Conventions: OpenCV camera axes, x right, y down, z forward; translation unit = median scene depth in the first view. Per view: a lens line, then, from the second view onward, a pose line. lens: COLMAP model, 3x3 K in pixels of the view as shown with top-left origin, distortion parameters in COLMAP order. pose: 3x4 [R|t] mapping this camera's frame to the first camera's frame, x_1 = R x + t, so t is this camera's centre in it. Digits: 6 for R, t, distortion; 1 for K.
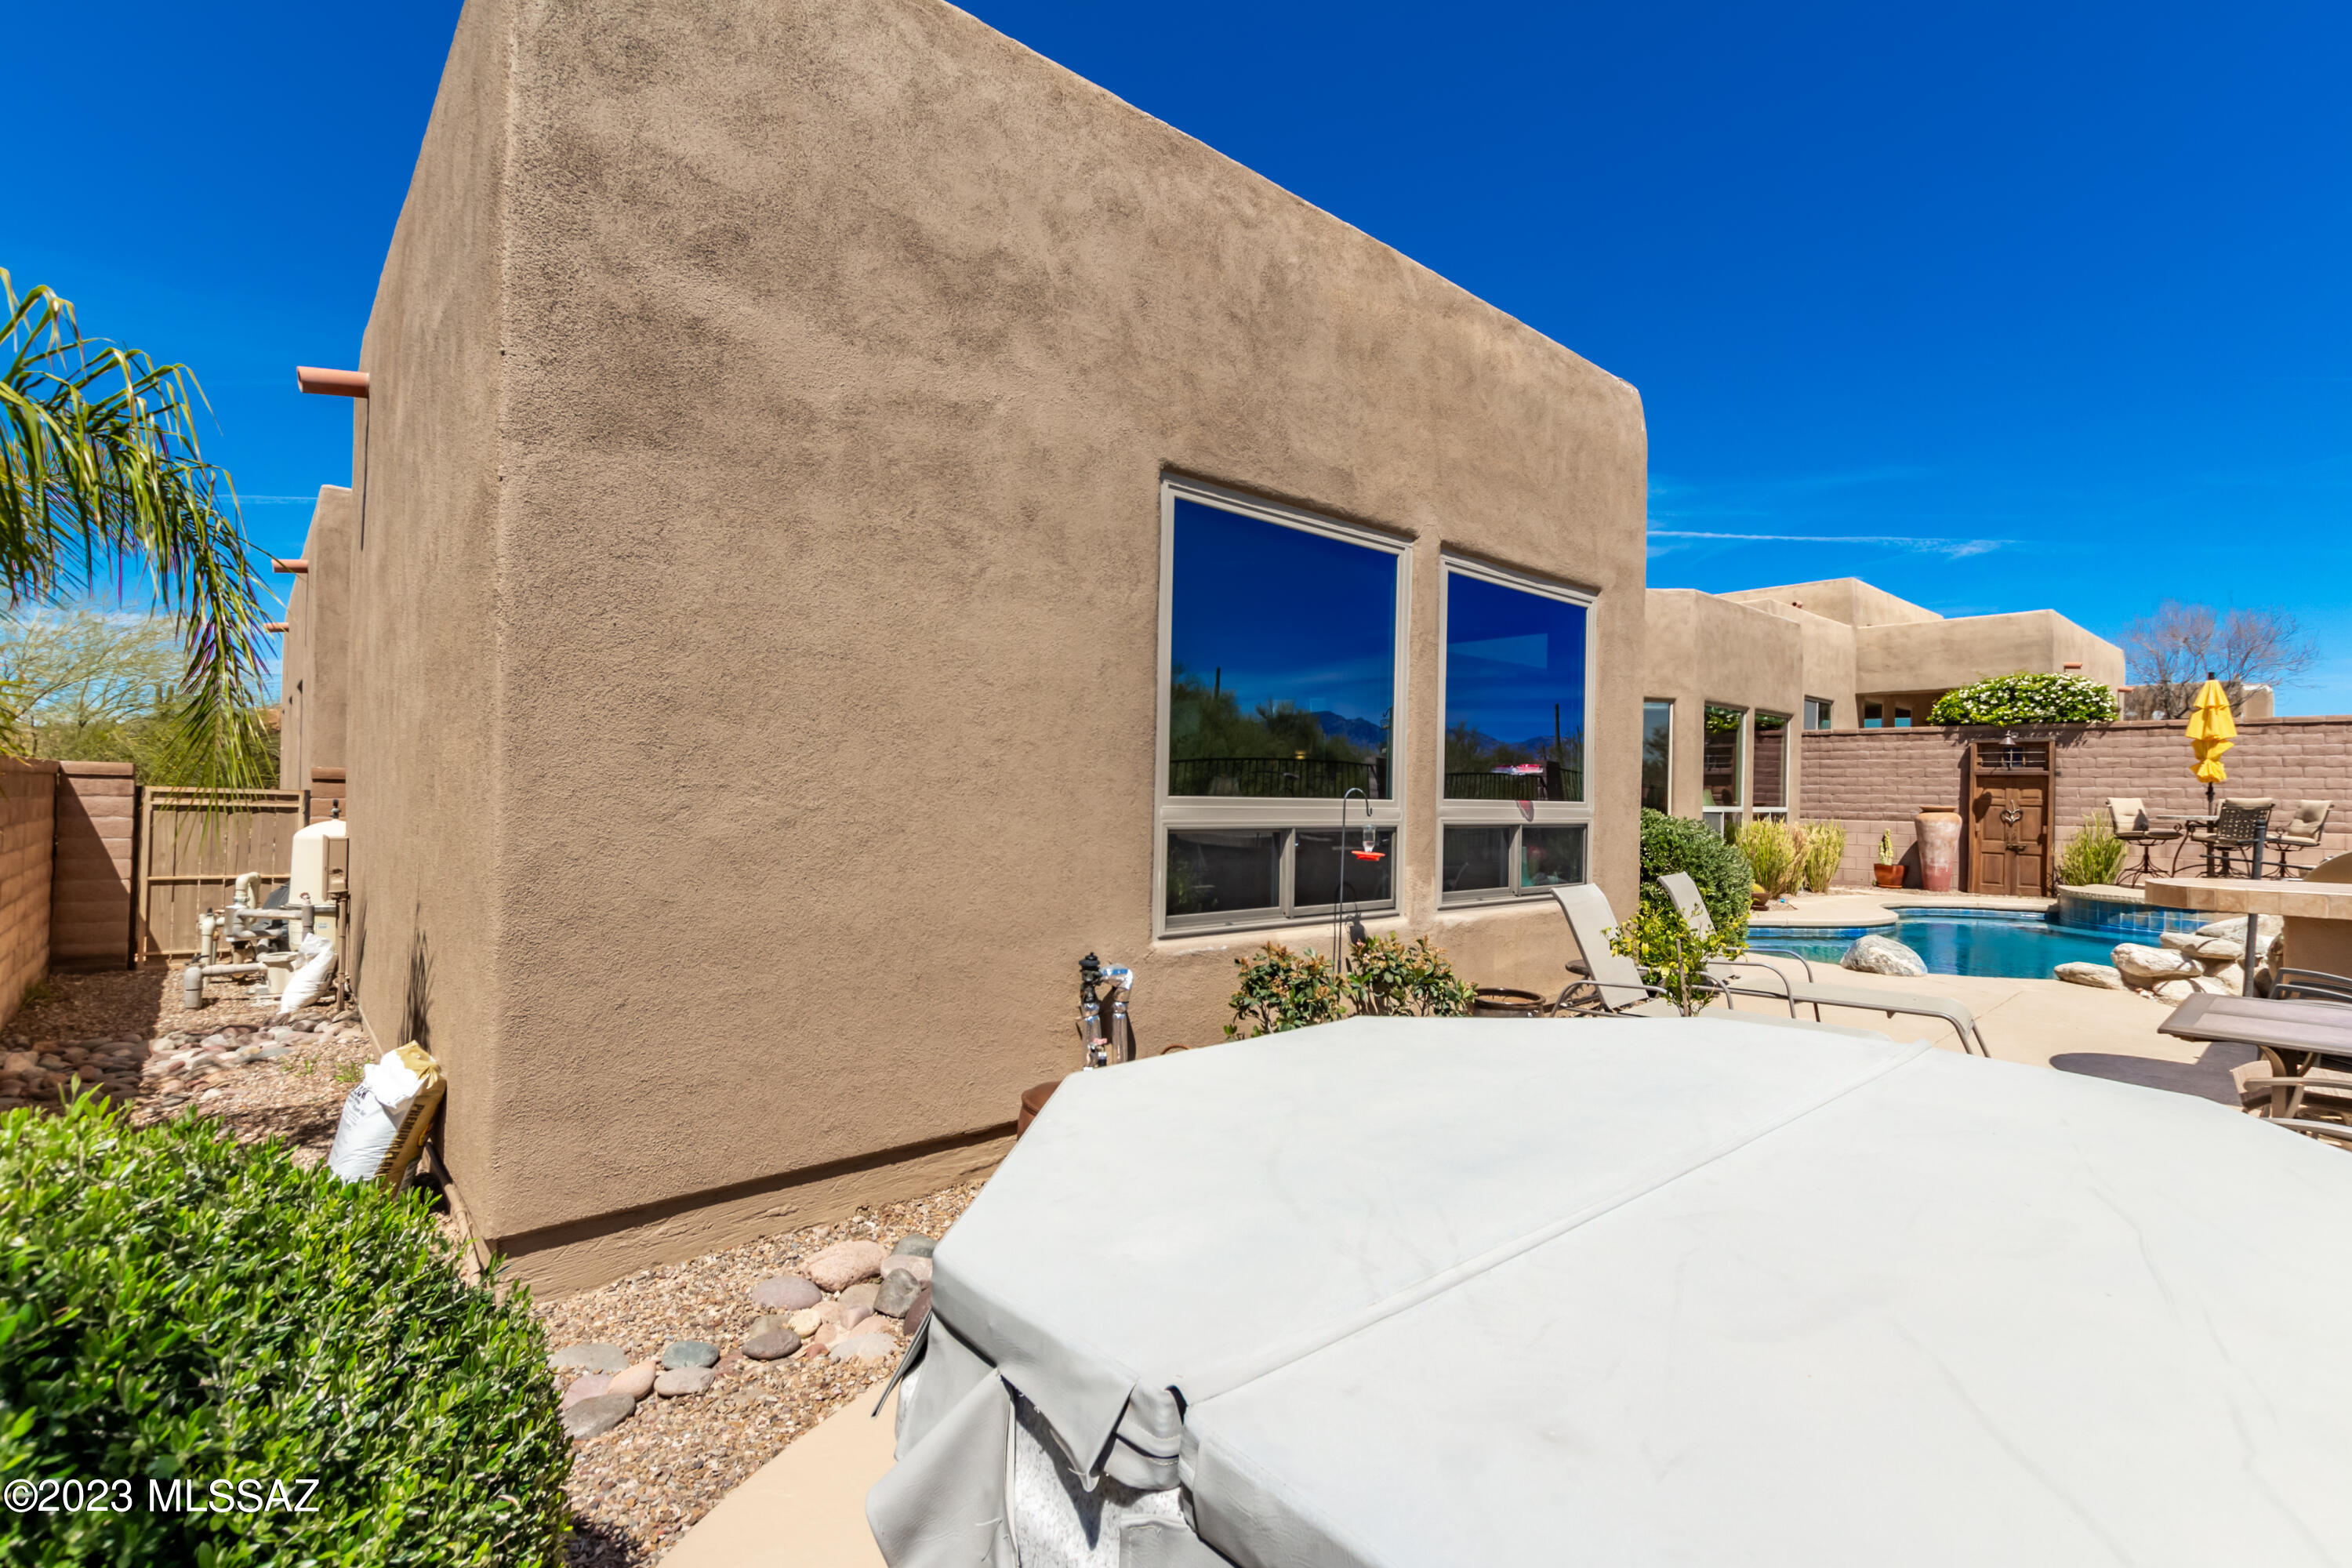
lens RADIAL K [[1074.5, 0, 1186.0], [0, 1074.5, 789.8], [0, 0, 1]] dist [0.007565, -0.003779]
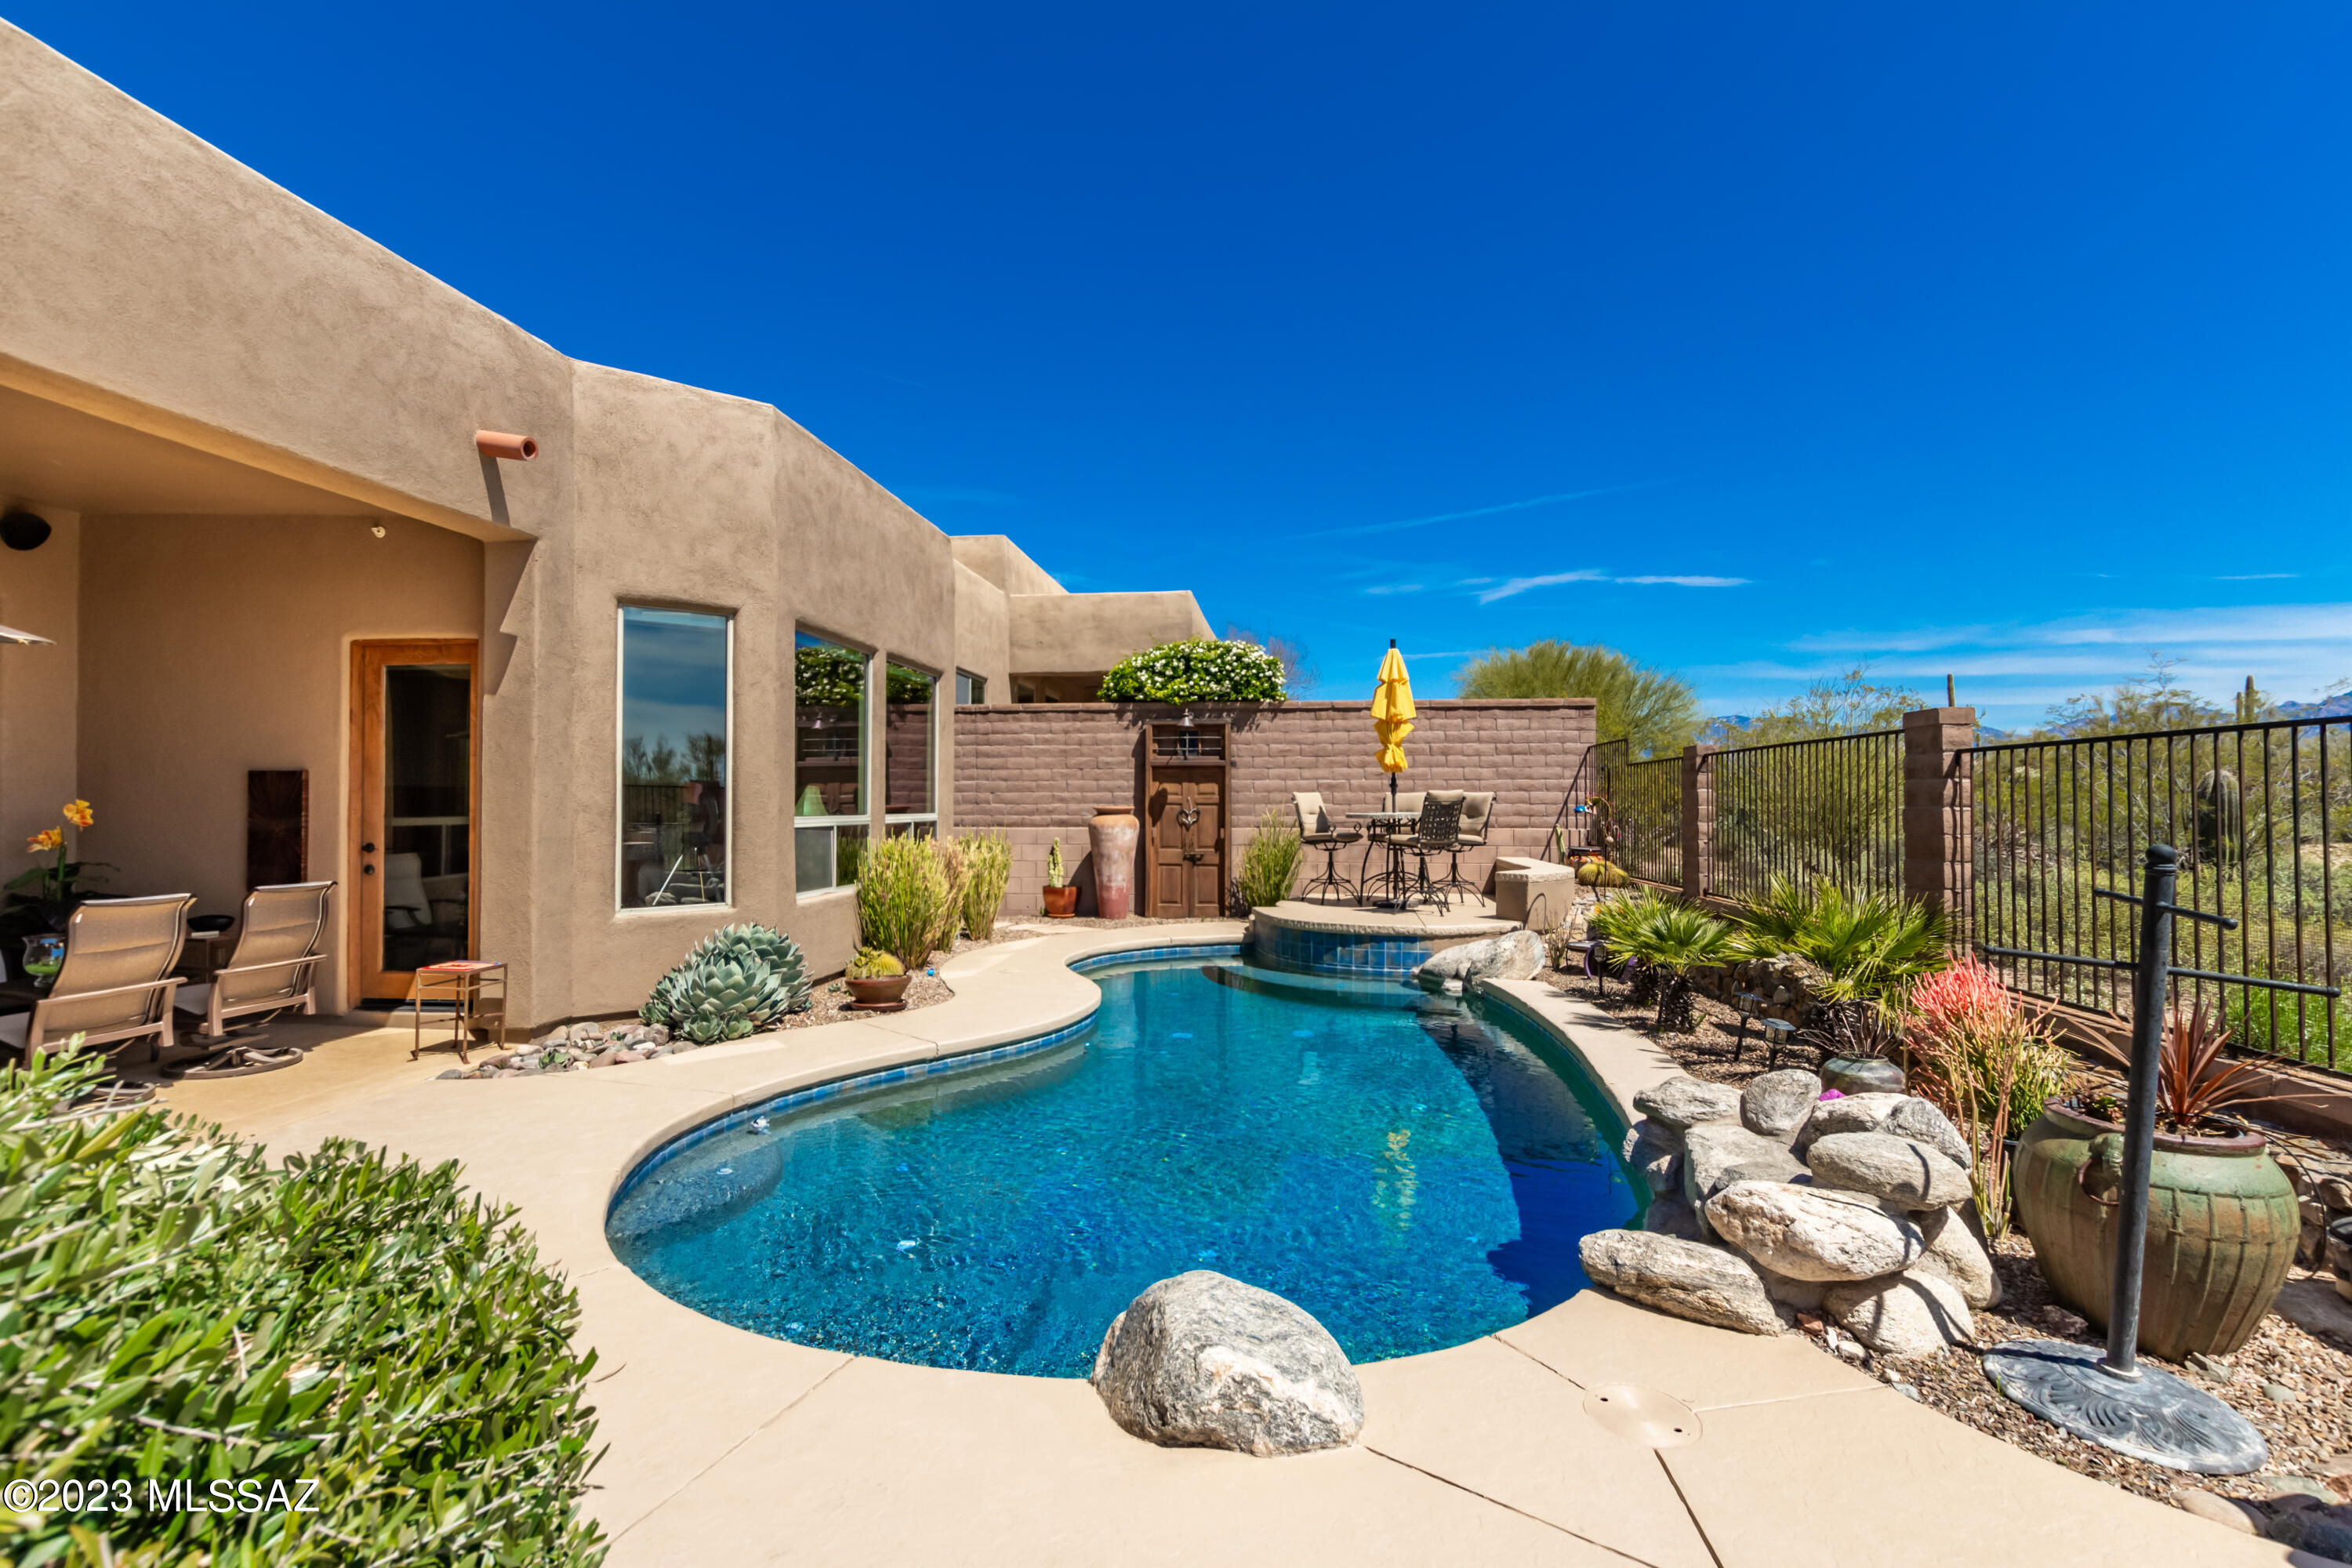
lens RADIAL K [[1074.5, 0, 1180.2], [0, 1074.5, 788.9], [0, 0, 1]] dist [0.007565, -0.003779]
pose [[0.745632, -0.009682, 0.666288, 0.238529], [0.011985, 0.999928, 0.001119, 0.002540], [-0.666250, 0.007152, 0.745694, 0.422602]]
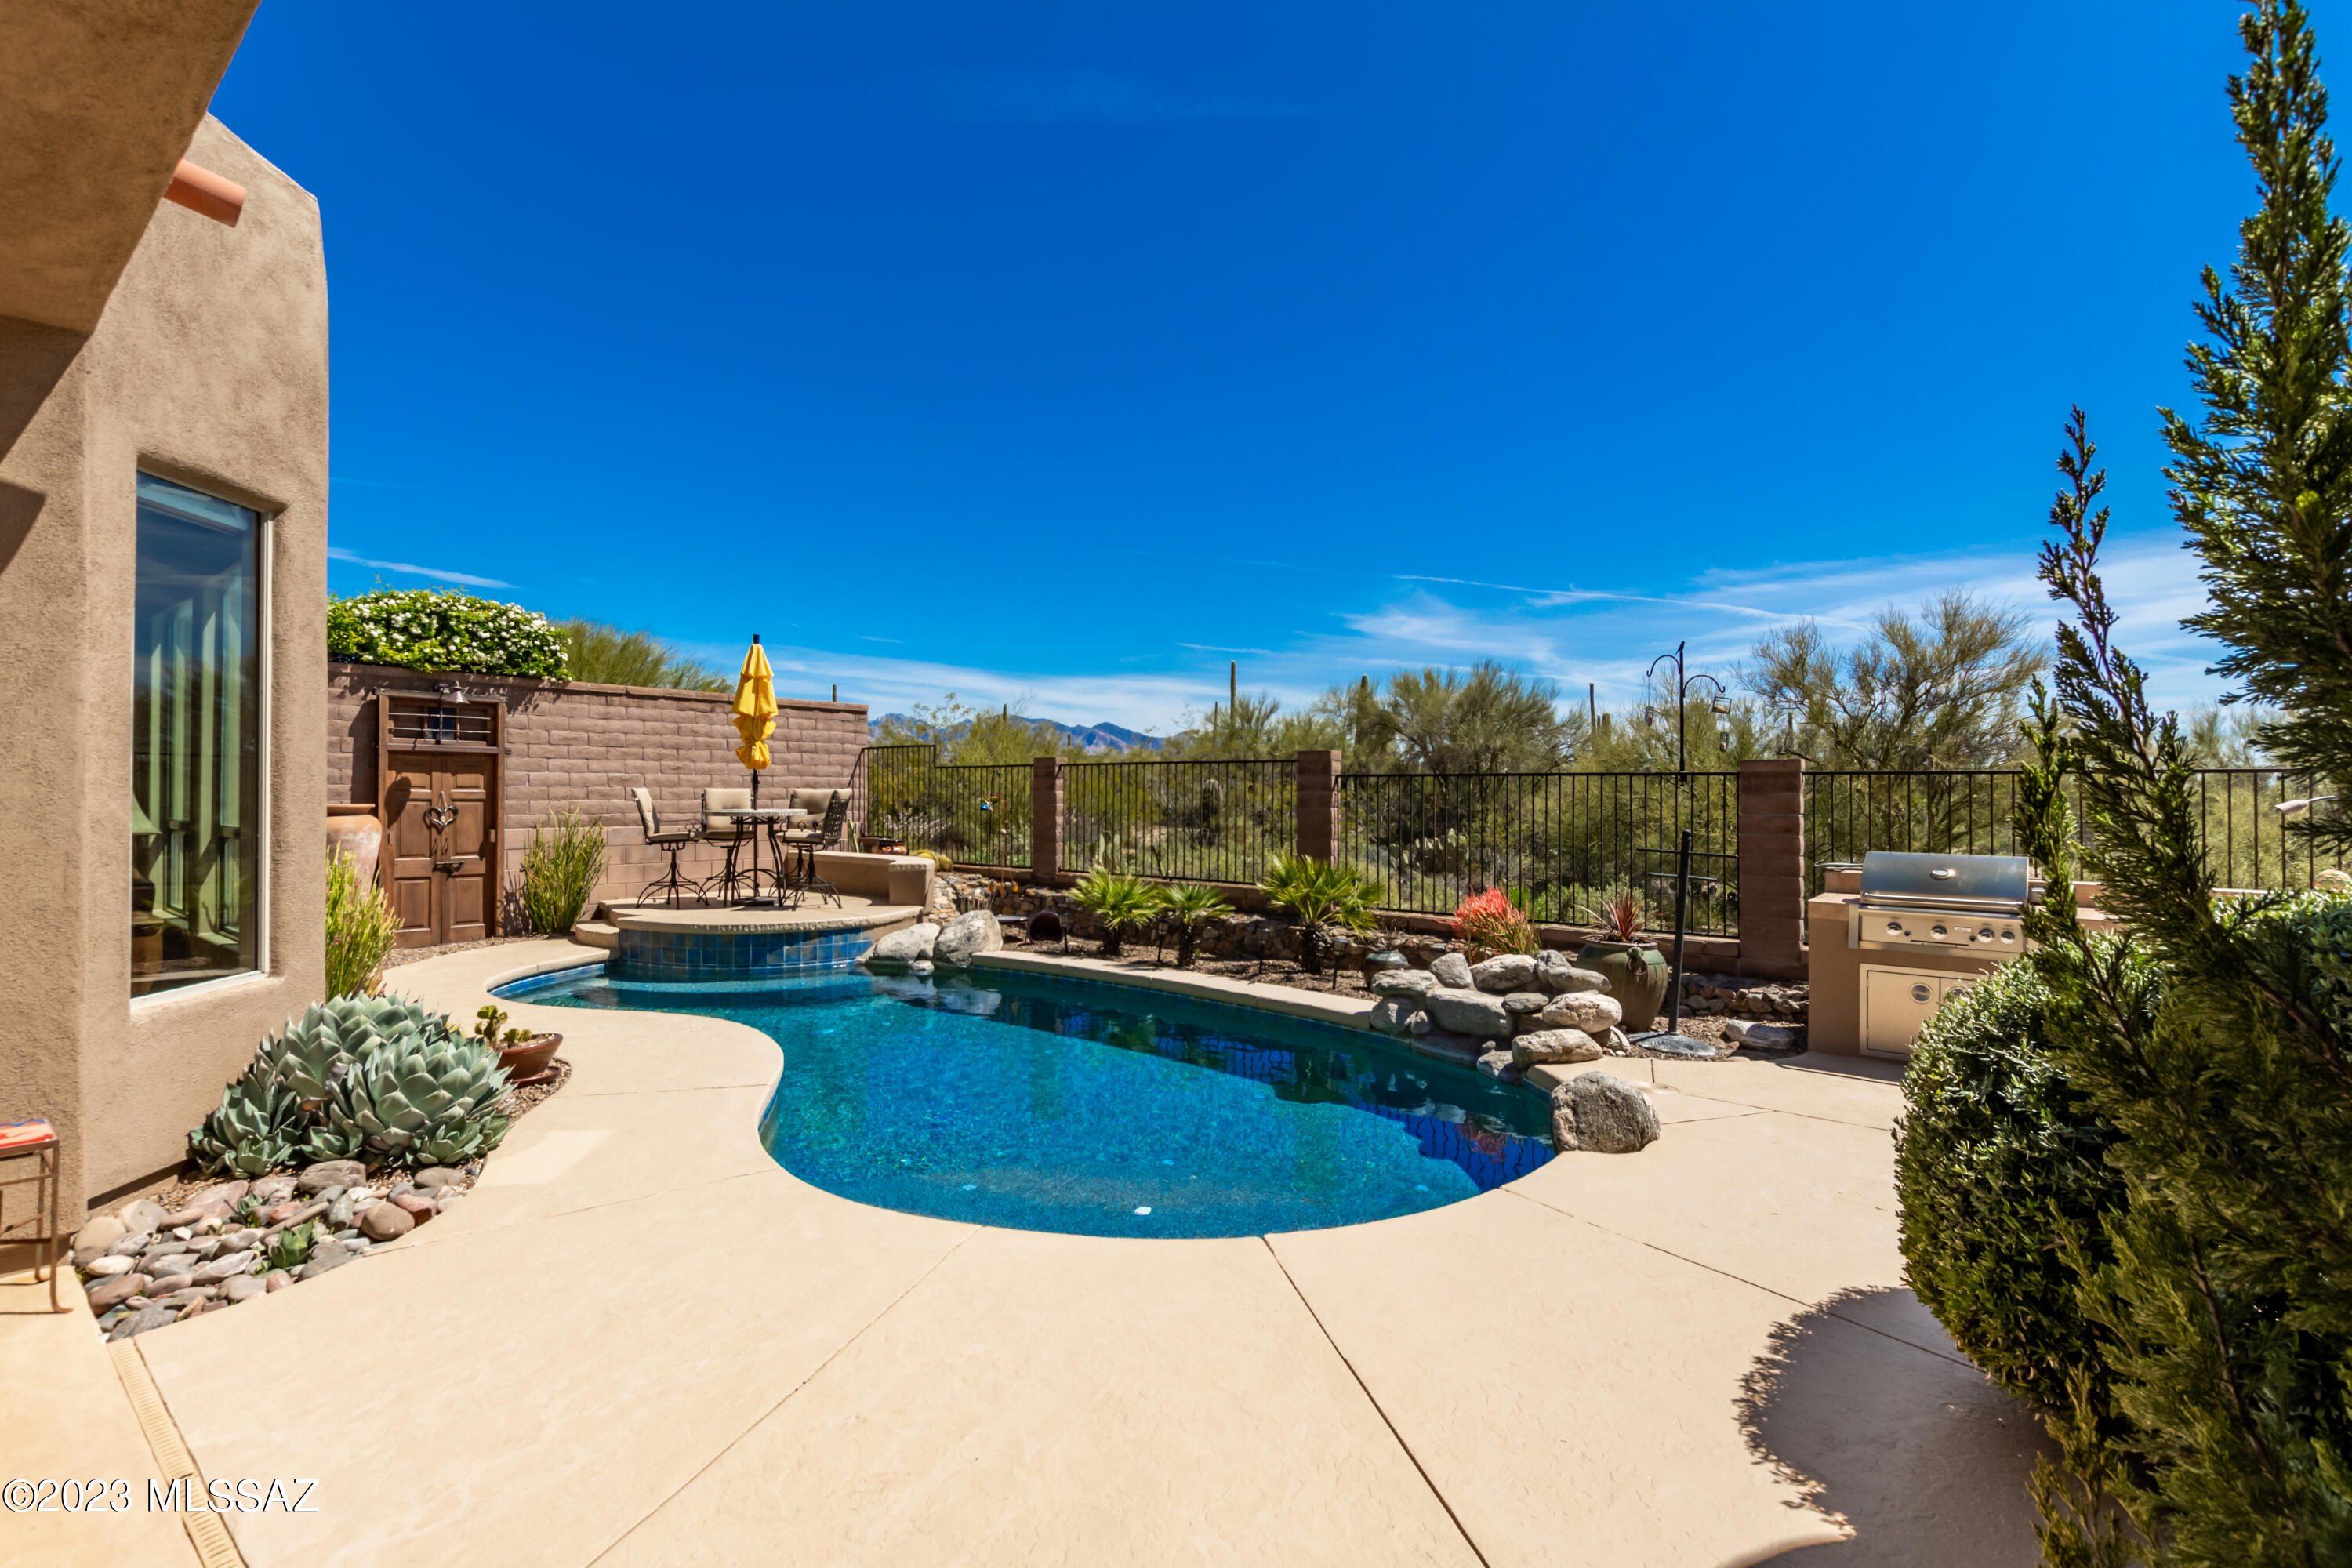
lens RADIAL K [[1074.5, 0, 1184.3], [0, 1074.5, 786.0], [0, 0, 1]] dist [0.007565, -0.003779]
pose [[-0.159034, -0.012541, 0.987193, 0.078808], [-0.011418, 0.999876, 0.010862, -0.005634], [-0.987207, -0.009545, -0.159158, 0.690088]]
